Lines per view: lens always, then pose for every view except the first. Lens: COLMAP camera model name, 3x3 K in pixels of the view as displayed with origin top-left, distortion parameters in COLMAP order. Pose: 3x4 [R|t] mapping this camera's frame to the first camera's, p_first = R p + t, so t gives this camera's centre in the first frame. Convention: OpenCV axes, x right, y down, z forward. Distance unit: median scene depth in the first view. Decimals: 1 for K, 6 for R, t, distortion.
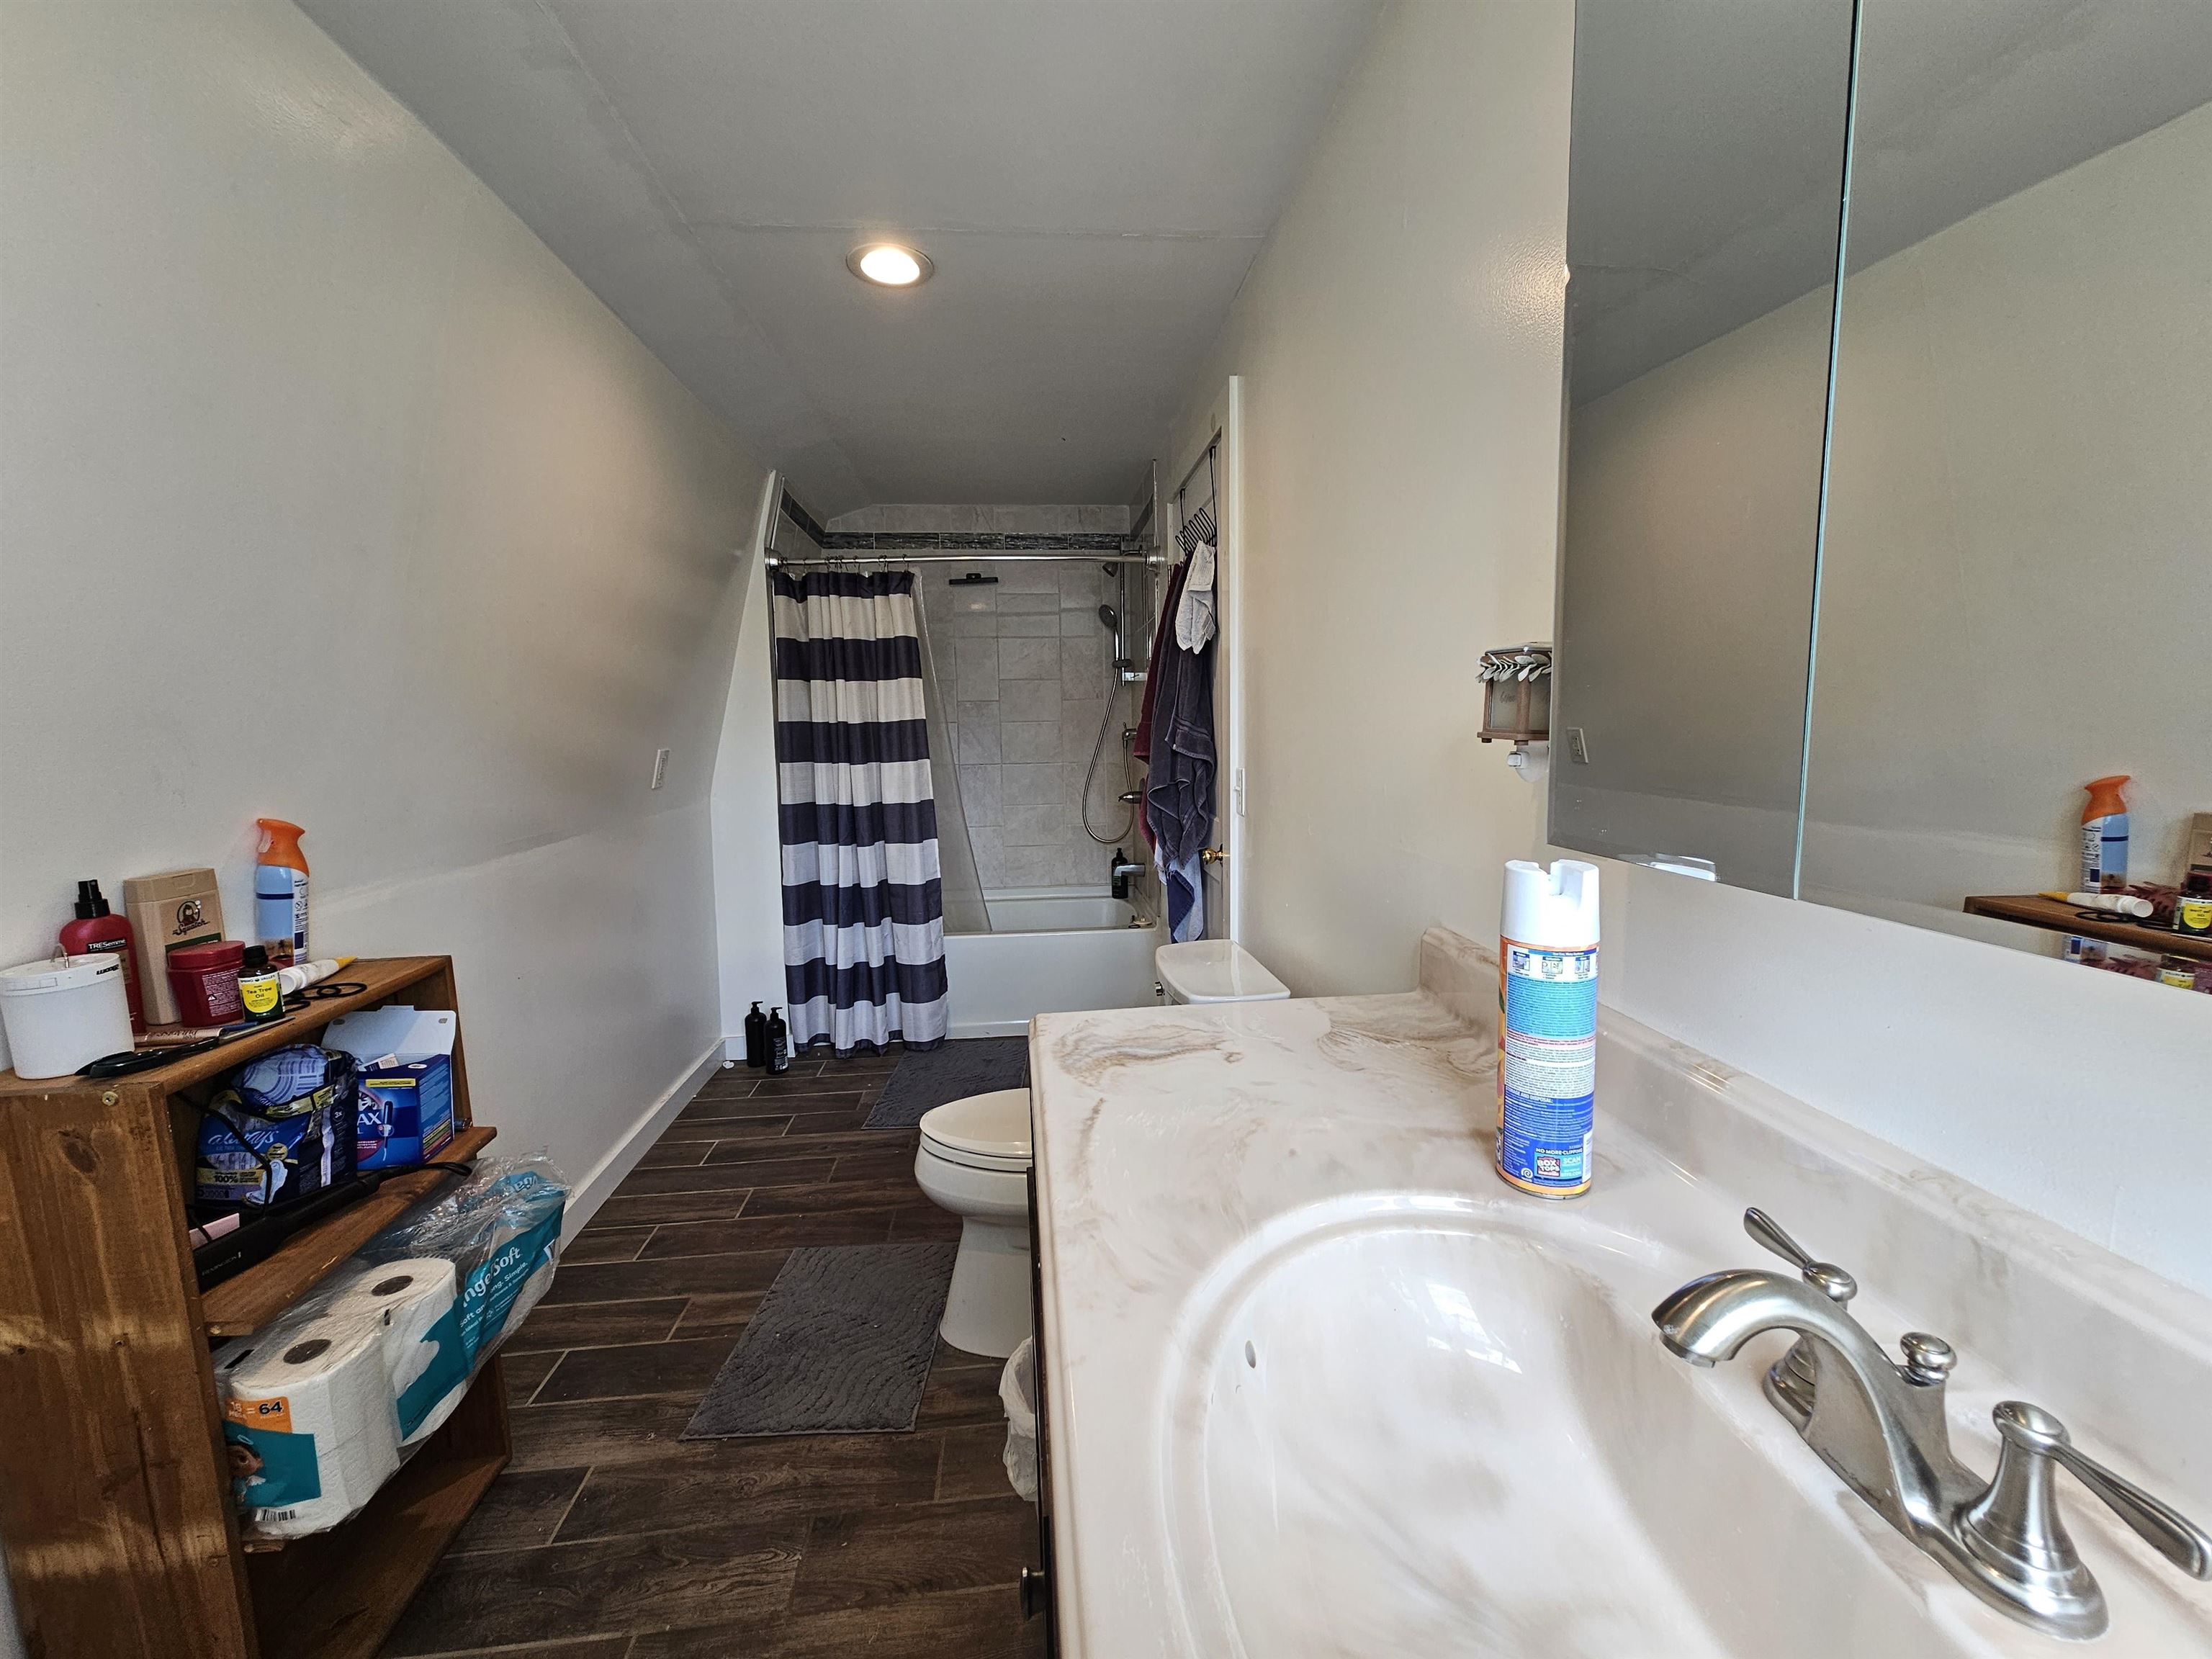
lens RADIAL K [[904.8, 0, 1113.2], [0, 904.8, 816.9], [0, 0, 1]] dist [-0.001060, 0.000210]
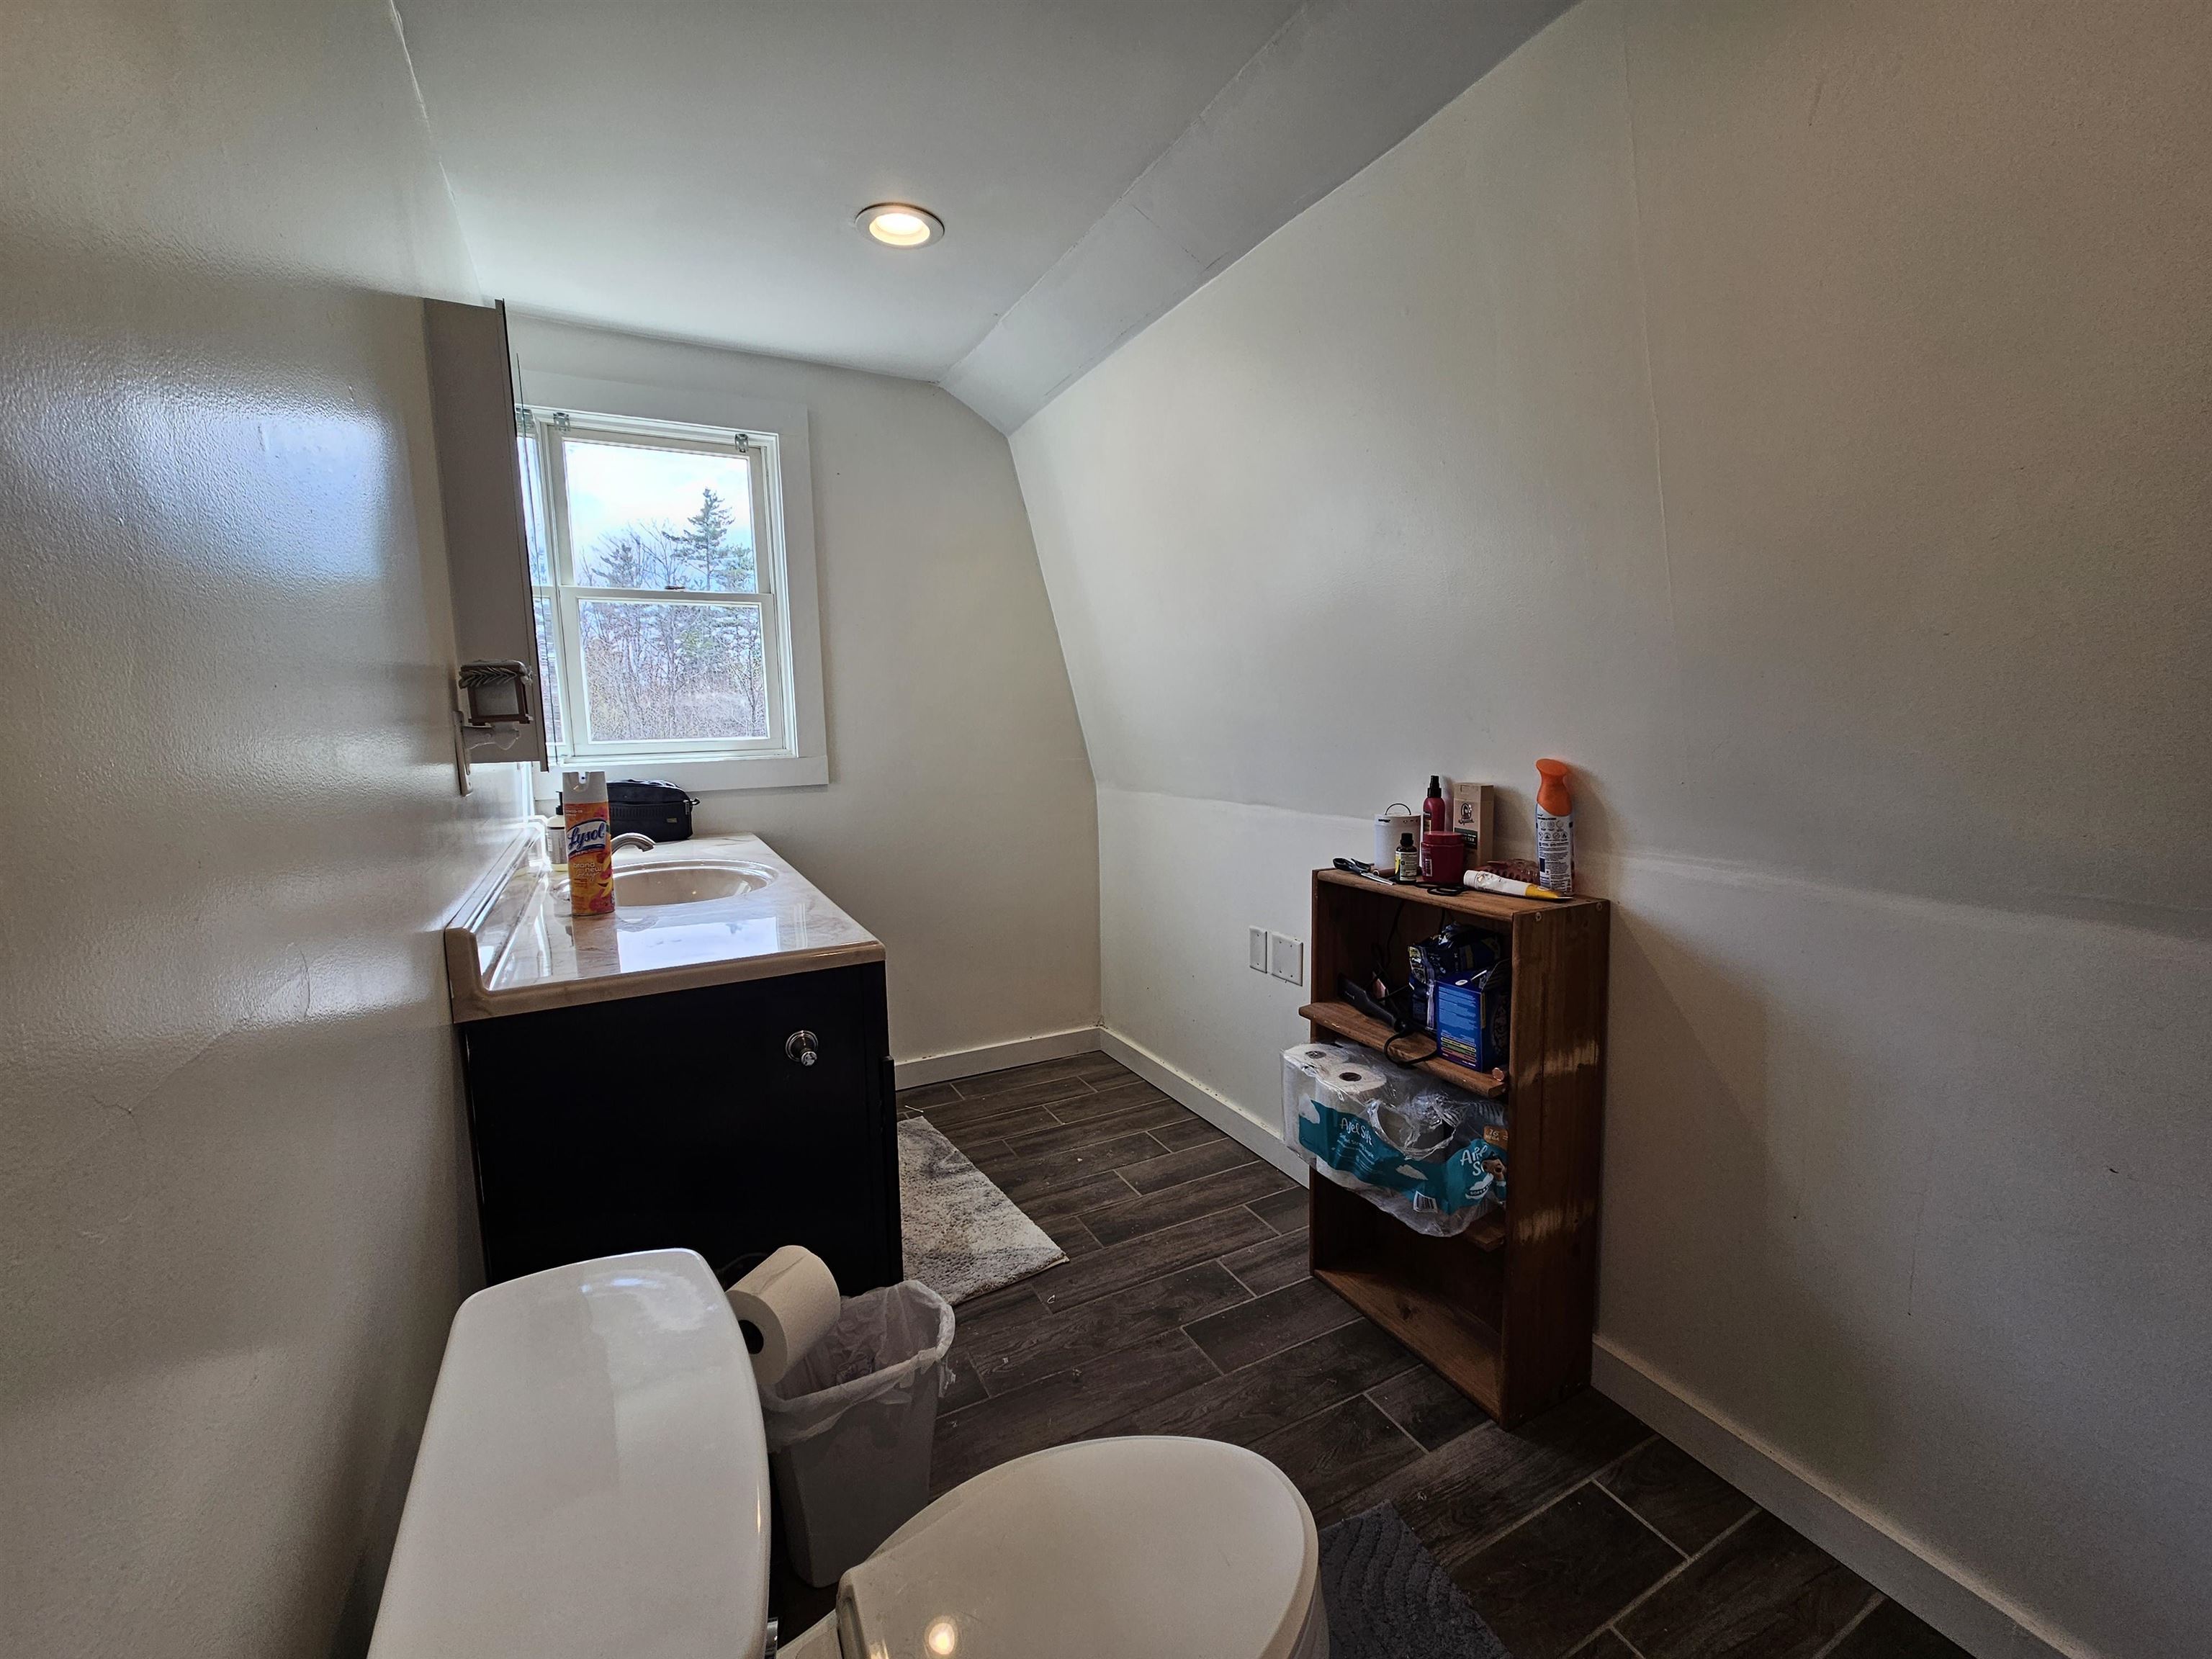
lens RADIAL K [[904.8, 0, 1113.2], [0, 904.8, 816.9], [0, 0, 1]] dist [-0.001060, 0.000210]
pose [[-0.924187, 0.079957, -0.373477, 0.053851], [-0.011943, 0.971314, 0.237500, -0.204787], [0.381753, 0.223955, -0.896721, 1.883609]]
